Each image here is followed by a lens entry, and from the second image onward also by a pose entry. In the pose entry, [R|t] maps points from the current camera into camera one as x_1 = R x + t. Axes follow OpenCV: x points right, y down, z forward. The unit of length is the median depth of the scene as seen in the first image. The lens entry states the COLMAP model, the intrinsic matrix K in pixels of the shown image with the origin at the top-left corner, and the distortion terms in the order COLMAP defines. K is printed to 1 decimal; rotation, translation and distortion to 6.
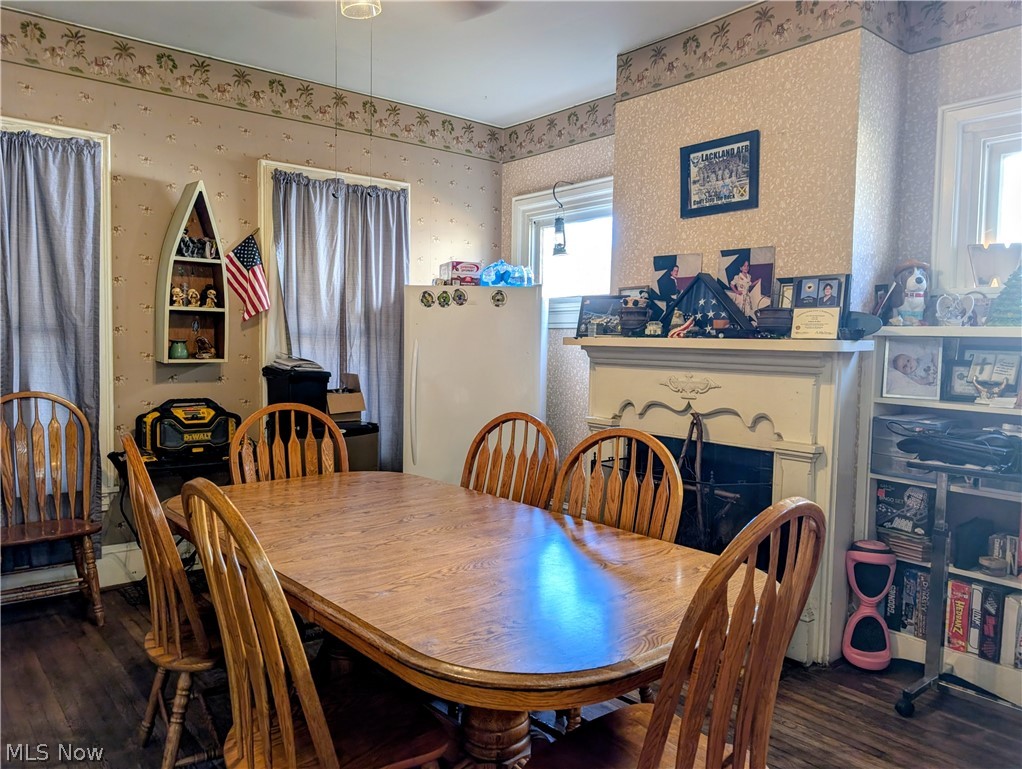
lens RADIAL K [[740.0, 0, 511.0], [0, 740.0, 384.5], [0, 0, 1]] dist [-0.011521, -0.003418]
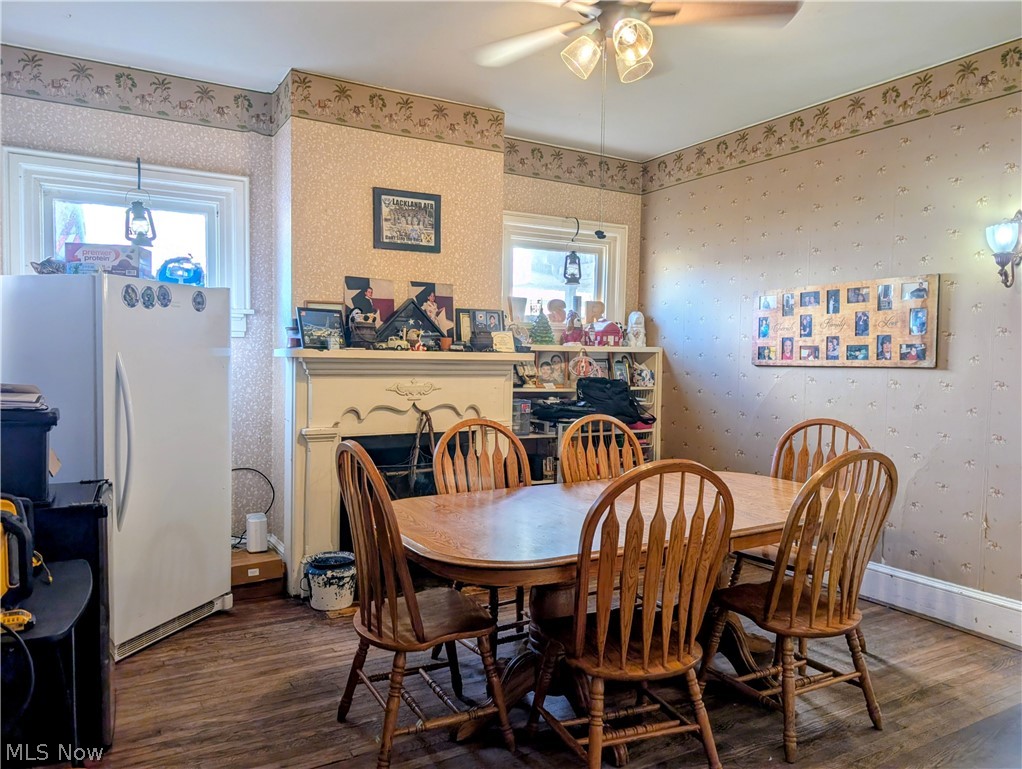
lens RADIAL K [[744.7, 0, 511.0], [0, 744.7, 384.5], [0, 0, 1]] dist [0.027731, -0.002351]
pose [[0.169354, -0.051265, 0.984221, -0.946955], [0.045287, 0.997996, 0.044190, -0.054098], [-0.984514, 0.037088, 0.171336, 0.623479]]
